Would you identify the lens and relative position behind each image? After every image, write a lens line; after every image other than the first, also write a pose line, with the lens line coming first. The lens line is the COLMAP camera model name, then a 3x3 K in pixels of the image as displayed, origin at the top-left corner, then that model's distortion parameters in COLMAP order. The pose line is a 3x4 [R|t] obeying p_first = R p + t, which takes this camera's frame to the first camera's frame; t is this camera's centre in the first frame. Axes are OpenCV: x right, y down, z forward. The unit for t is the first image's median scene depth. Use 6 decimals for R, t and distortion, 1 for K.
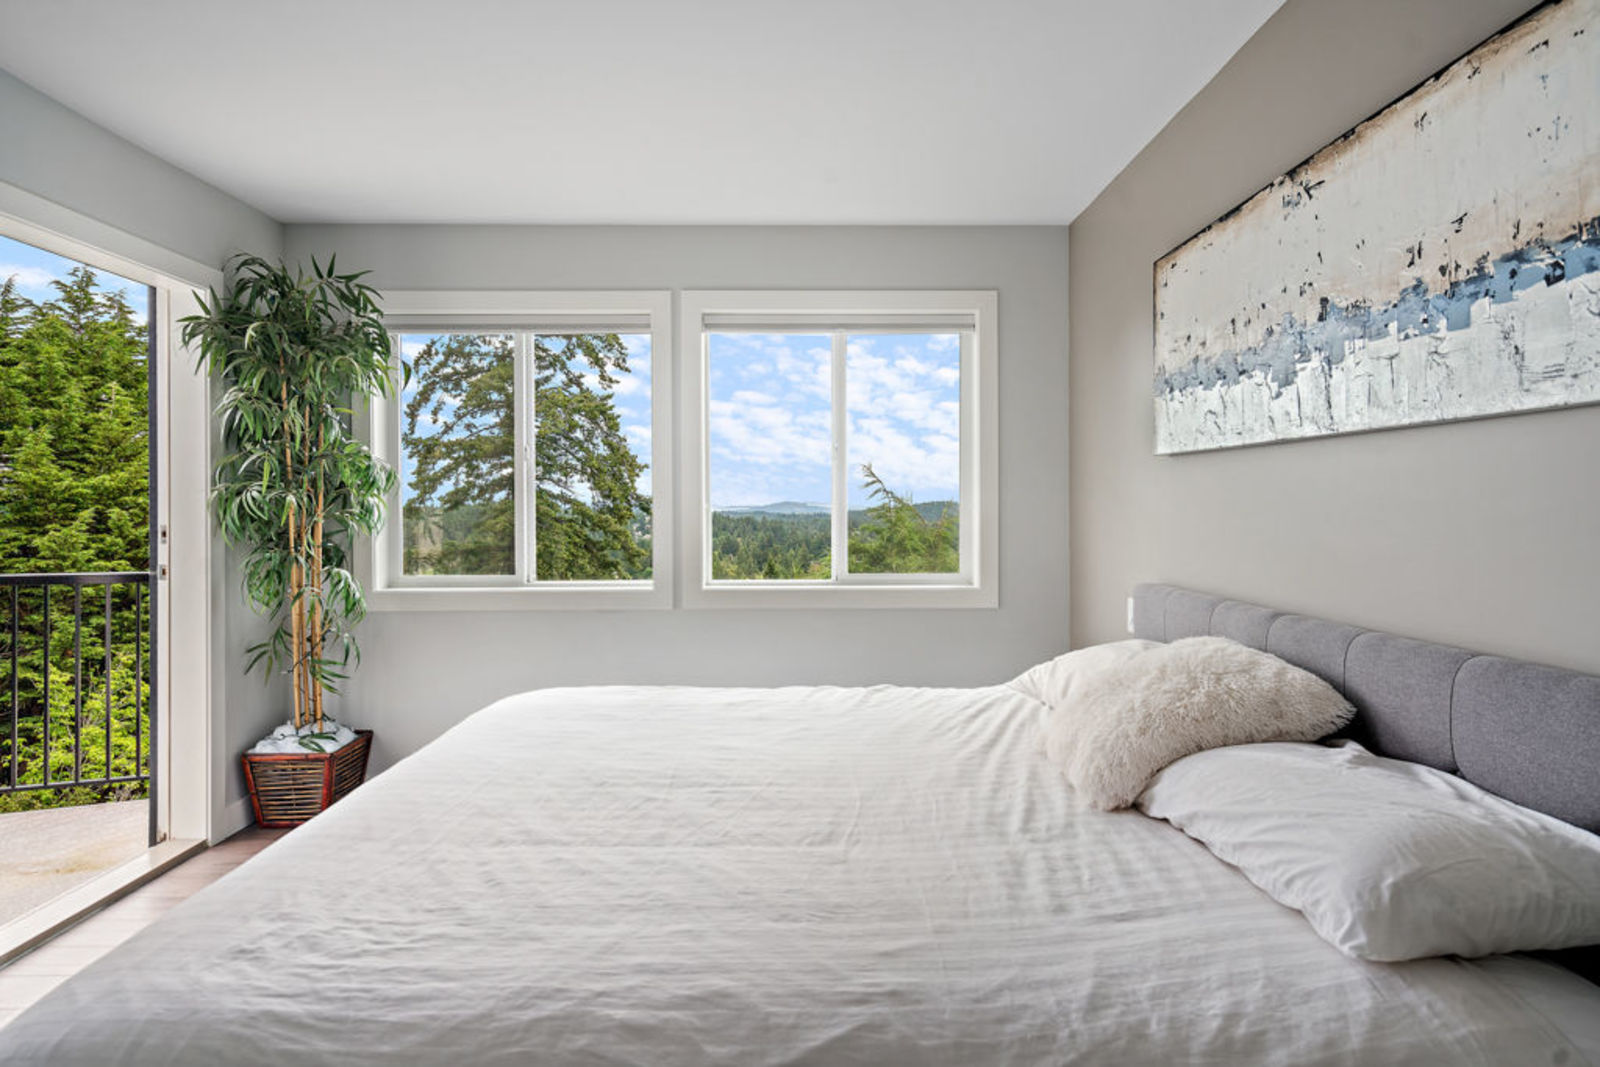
lens RADIAL K [[895.1, 0, 802.3], [0, 895.1, 509.3], [0, 0, 1]] dist [0.003075, 0.000958]
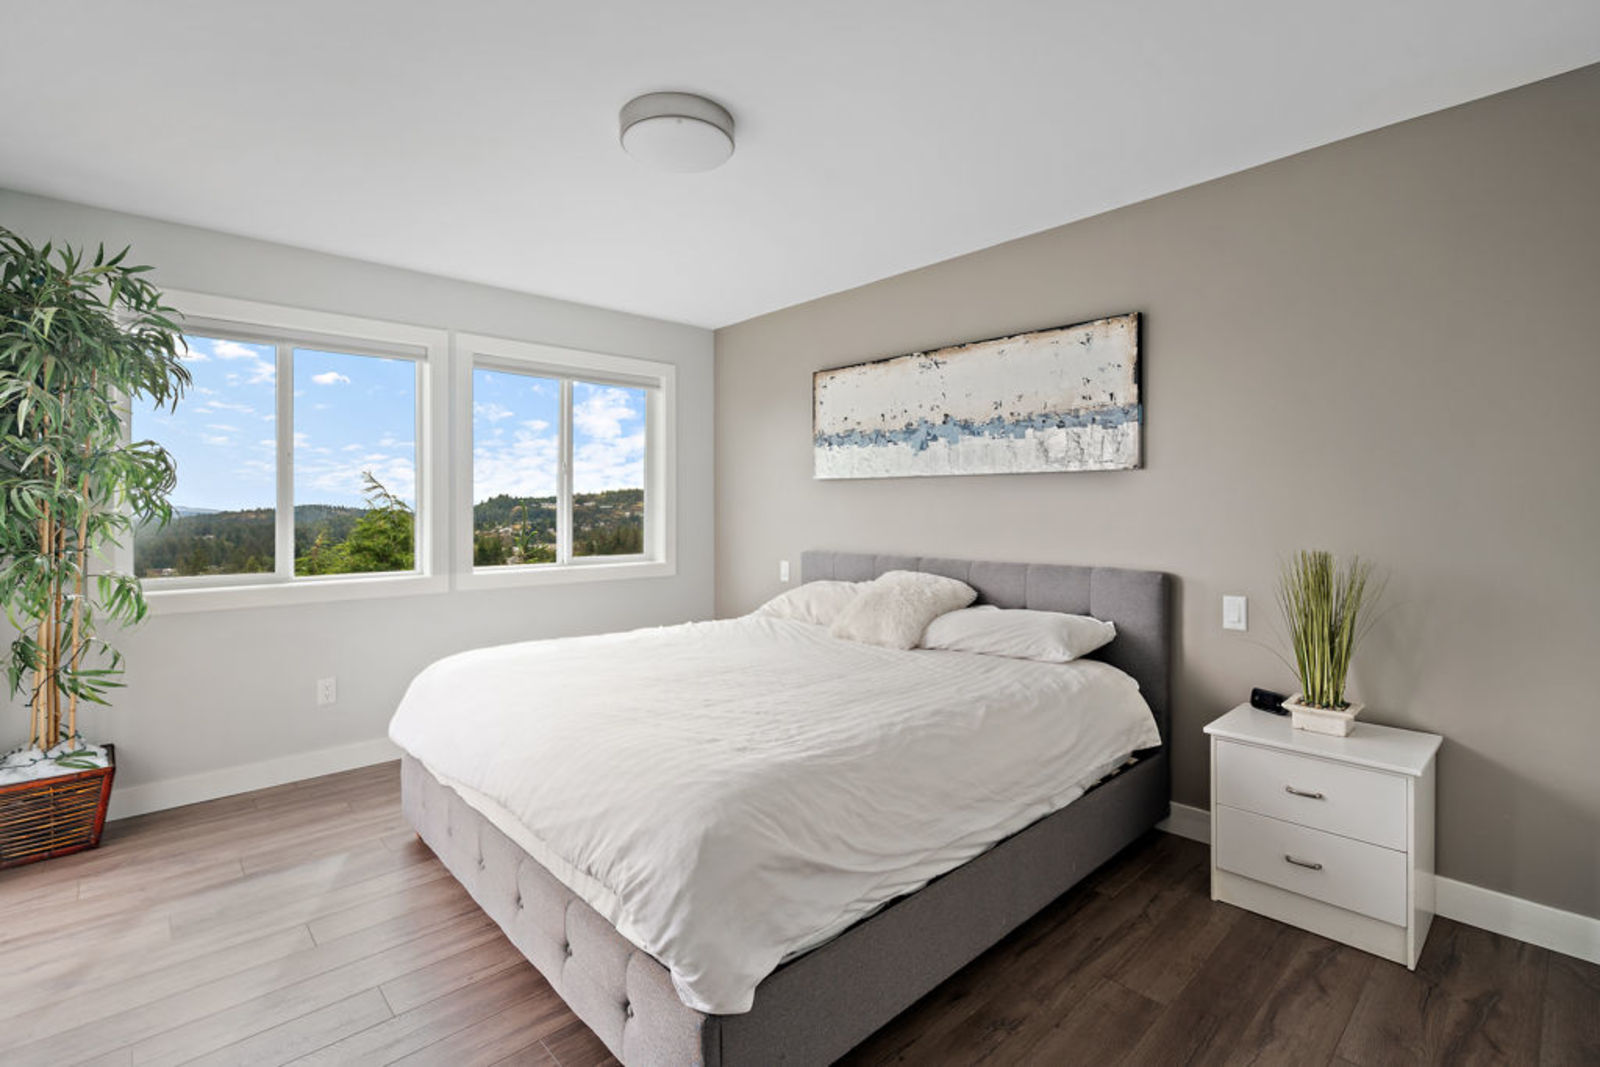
lens RADIAL K [[731.9, 0, 799.9], [0, 731.9, 507.8], [0, 0, 1]] dist [-0.005067, -0.000489]
pose [[0.743907, 0.001745, 0.668281, -0.898244], [0.002402, 0.999983, -0.005284, 0.006333], [-0.668279, 0.005536, 0.743890, -0.110779]]
